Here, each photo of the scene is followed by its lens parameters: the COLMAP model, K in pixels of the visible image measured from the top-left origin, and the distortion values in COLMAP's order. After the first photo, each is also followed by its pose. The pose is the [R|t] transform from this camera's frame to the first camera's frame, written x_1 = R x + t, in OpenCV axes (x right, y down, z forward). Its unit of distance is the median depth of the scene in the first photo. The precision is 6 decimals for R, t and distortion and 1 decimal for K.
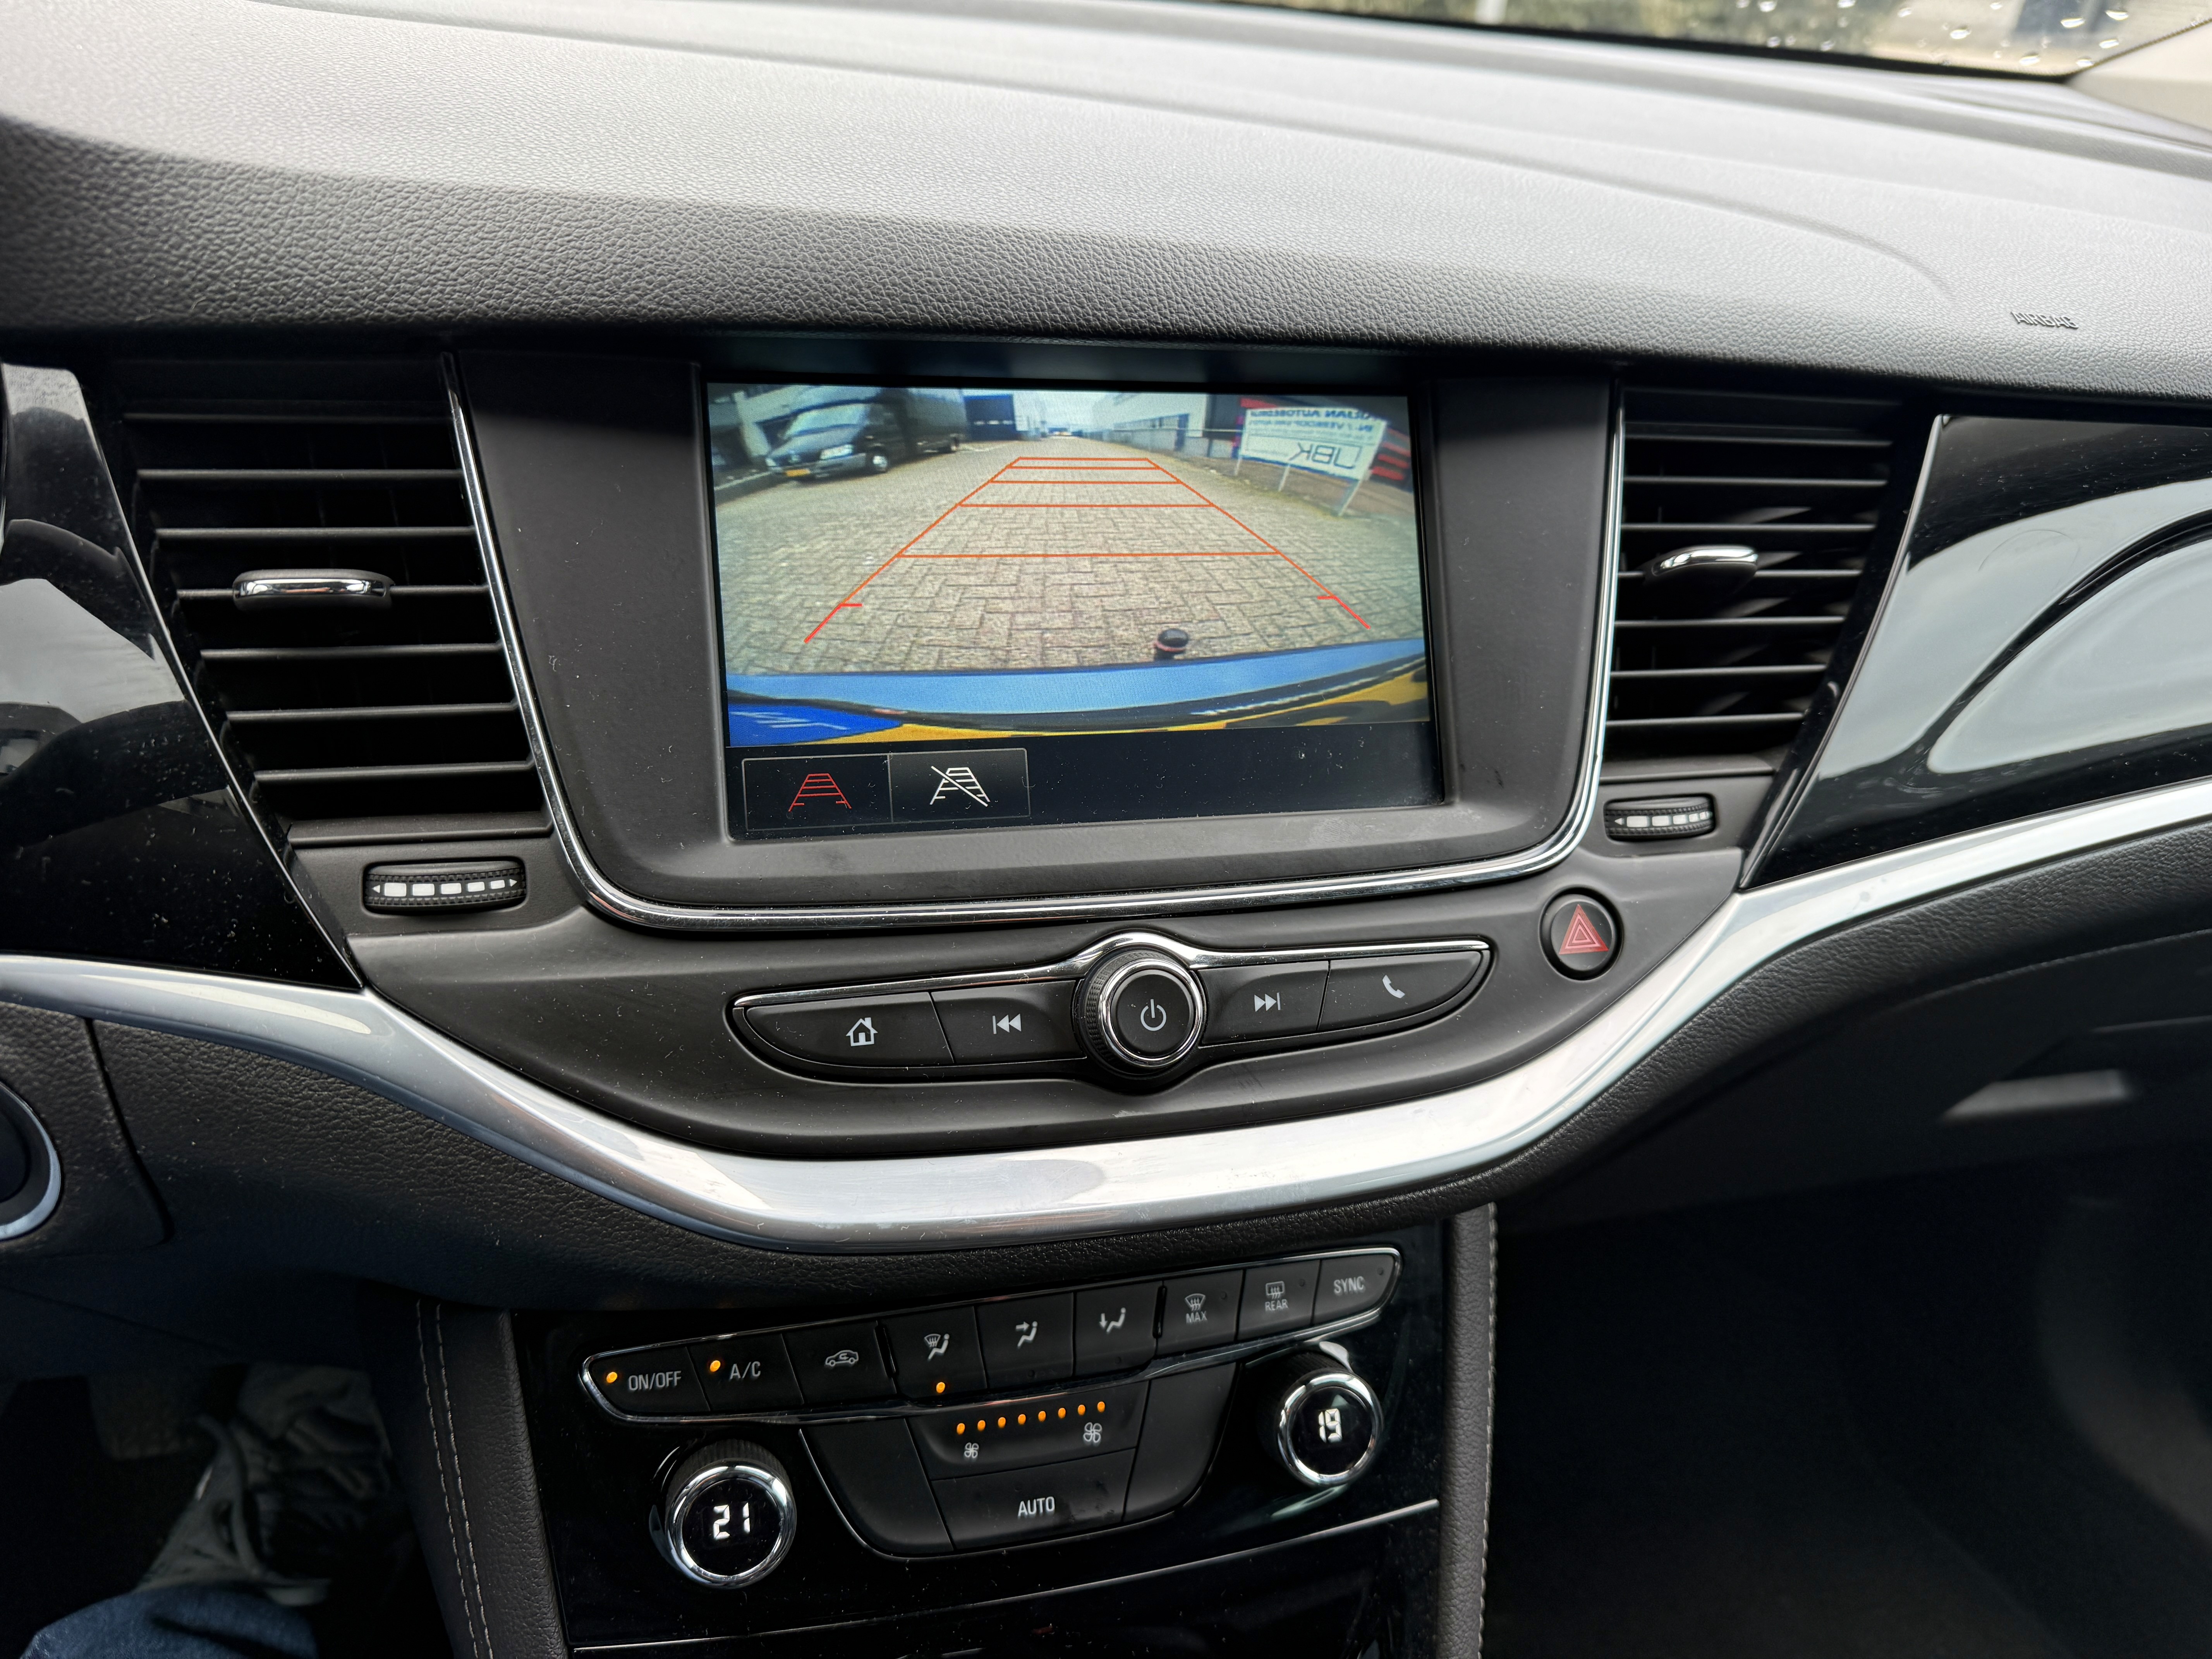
lens RADIAL K [[1535.5, 0, 1095.2], [0, 1535.5, 840.6], [0, 0, 1]] dist [0.042553, -0.057350]
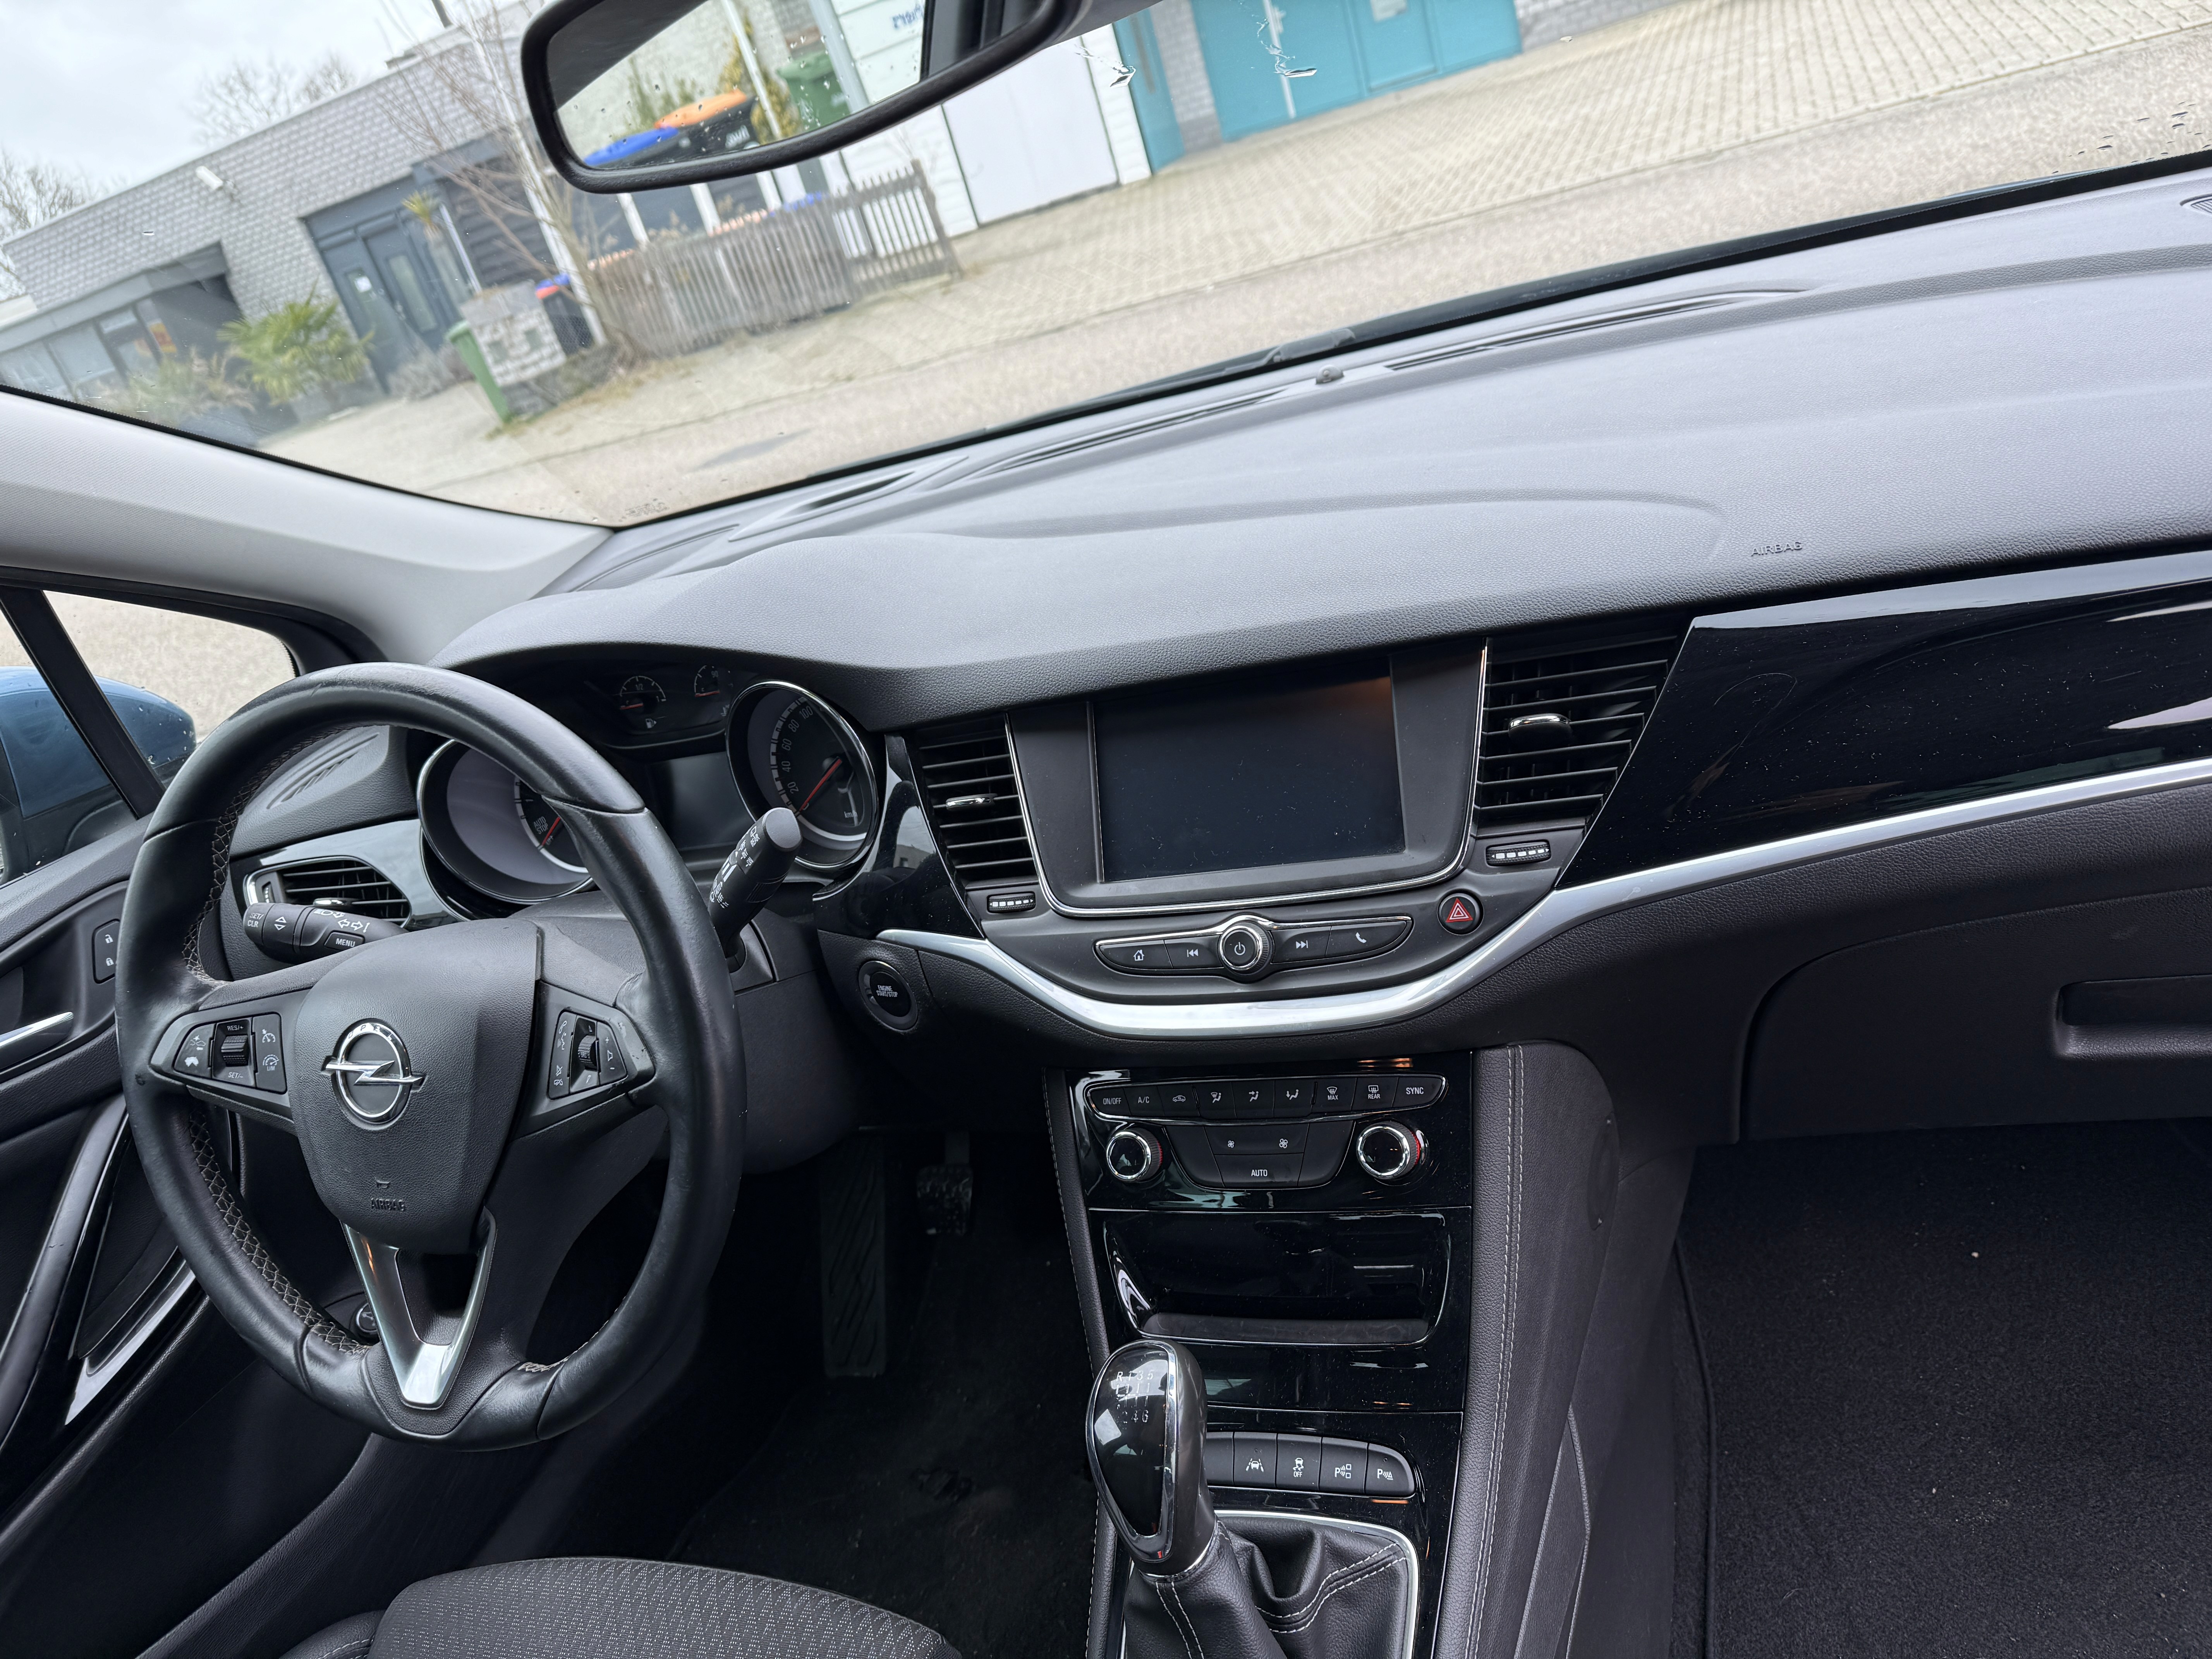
lens RADIAL K [[1535.5, 0, 1095.2], [0, 1535.5, 840.6], [0, 0, 1]] dist [0.042553, -0.057350]
pose [[0.779019, -0.051366, -0.624892, 1.290721], [0.043839, 0.998662, -0.027438, -0.000260], [0.625465, -0.006020, 0.780229, -0.961869]]
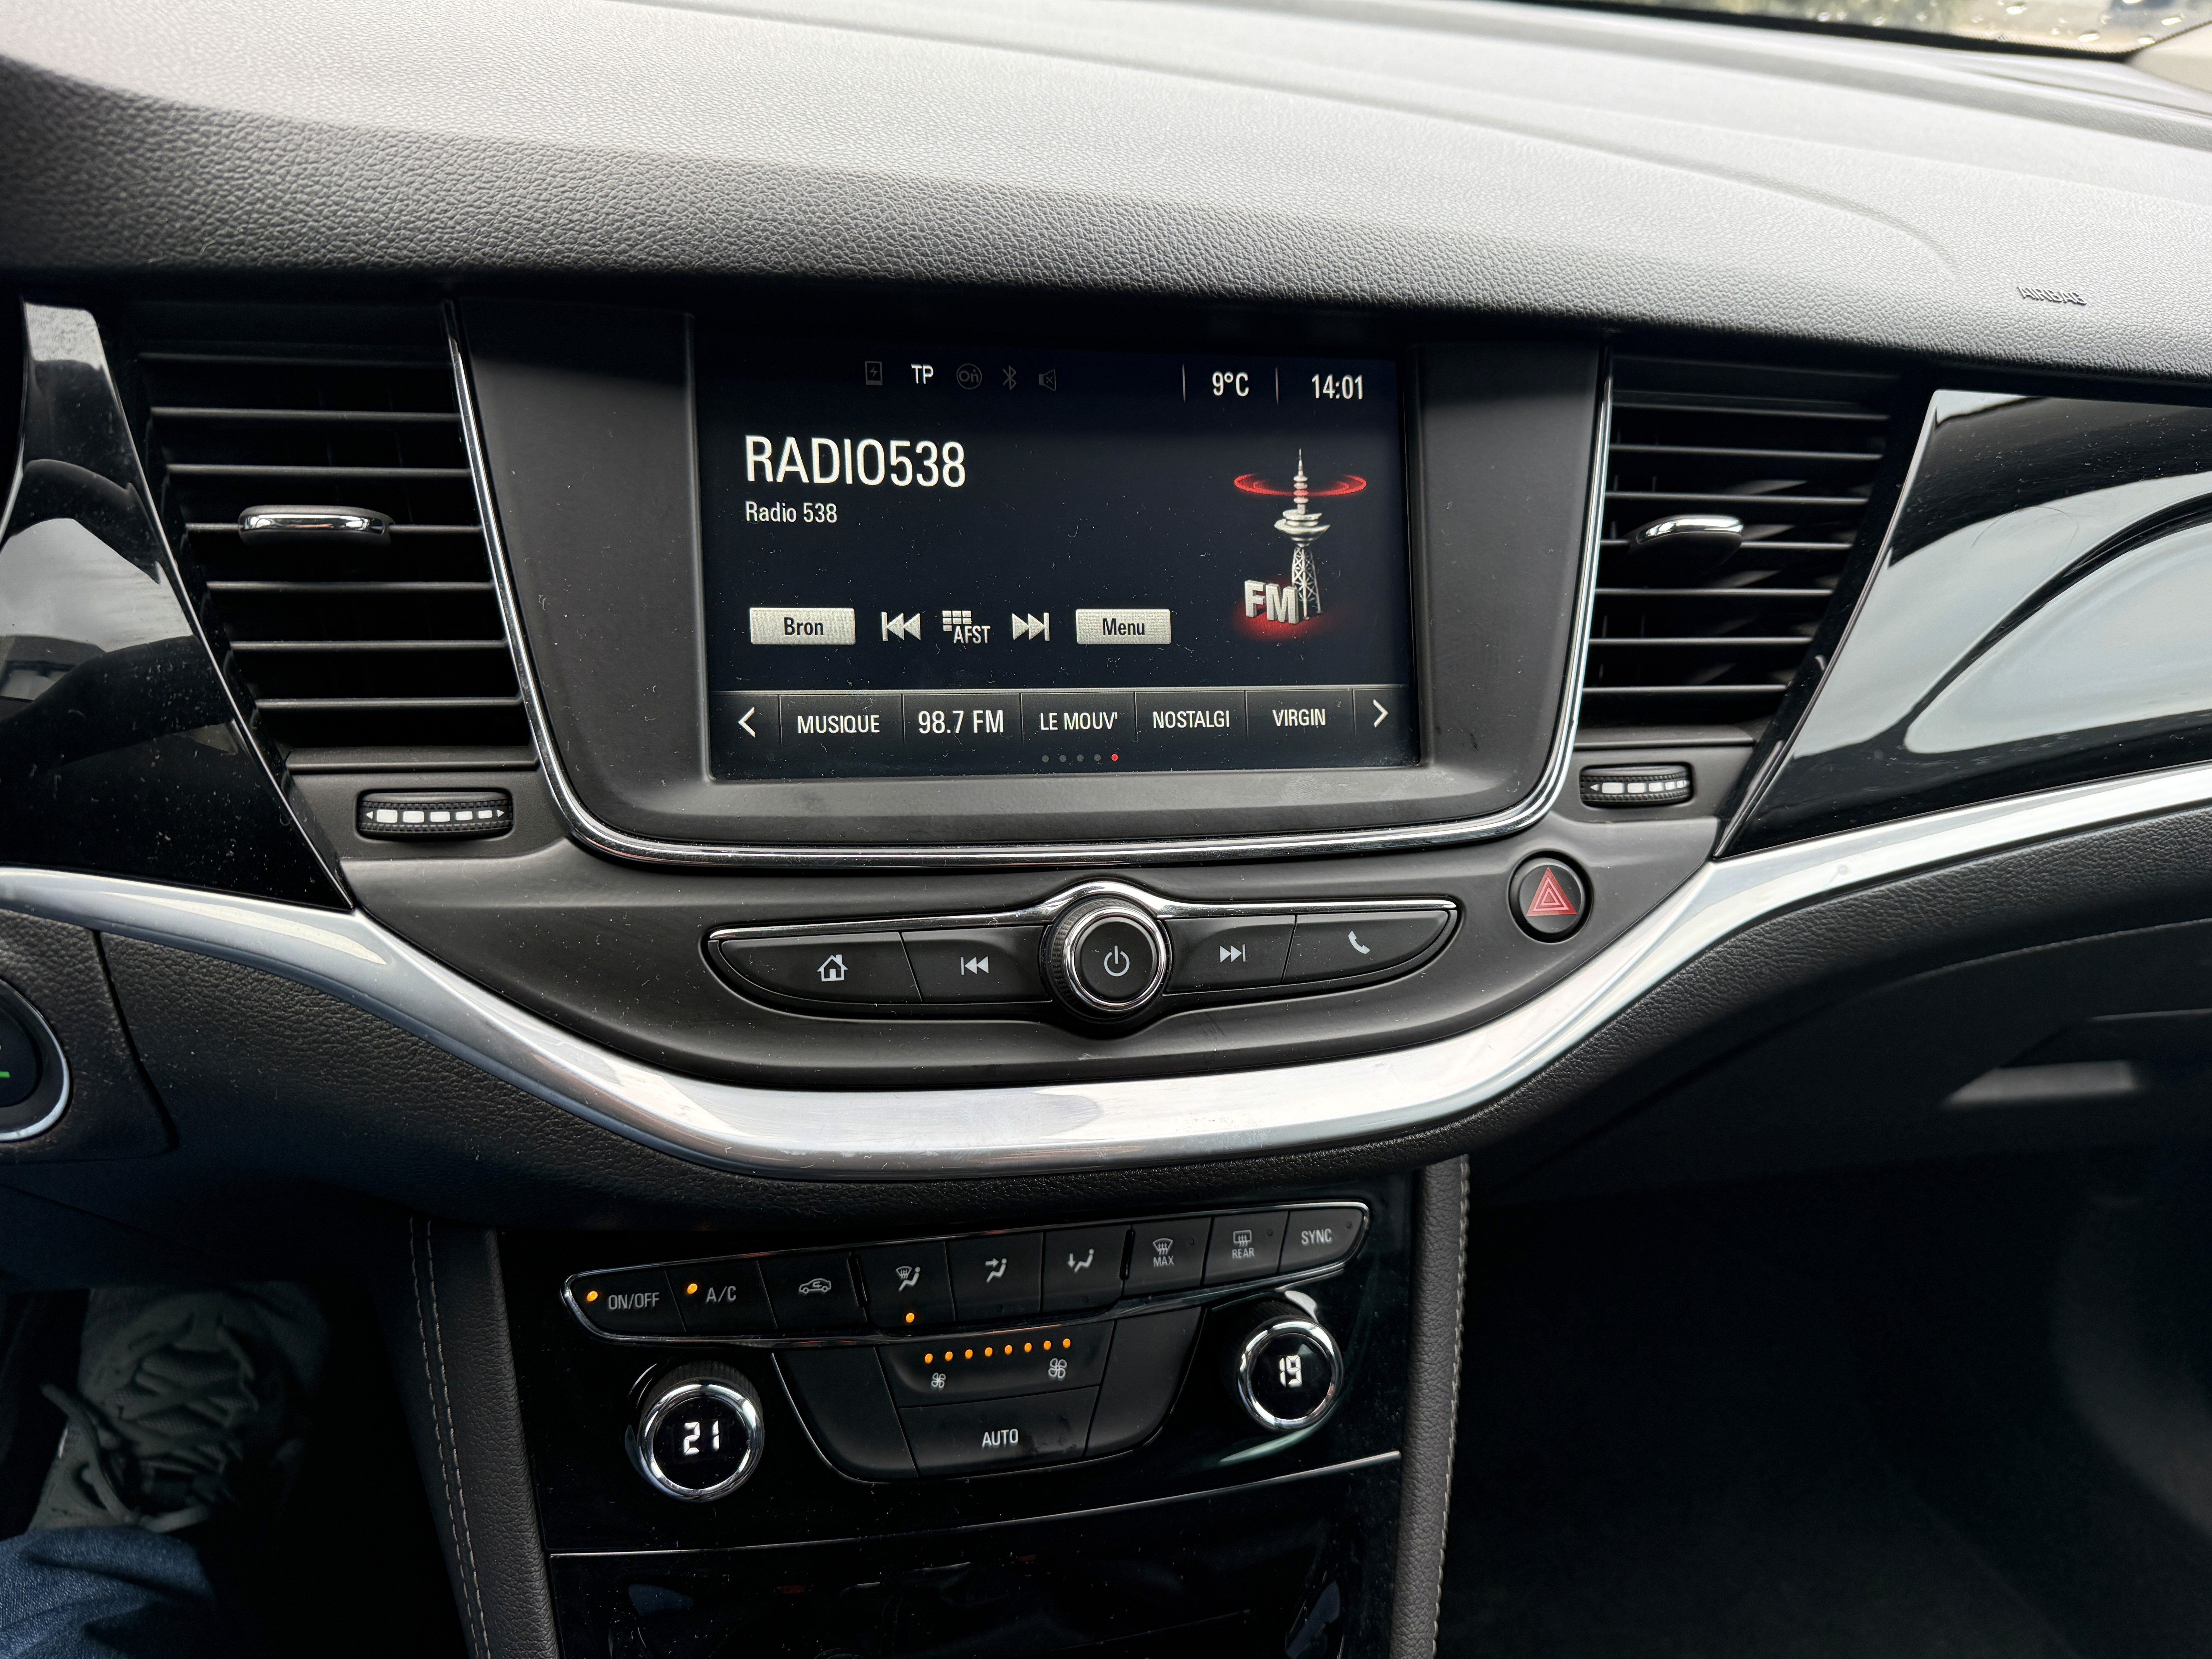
lens RADIAL K [[1535.5, 0, 1095.2], [0, 1535.5, 840.6], [0, 0, 1]] dist [0.042553, -0.057350]
pose [[0.999010, 0.027236, -0.035163, 0.053361], [-0.026758, 0.999544, 0.013985, 0.018217], [0.035528, -0.013030, 0.999284, -0.021009]]
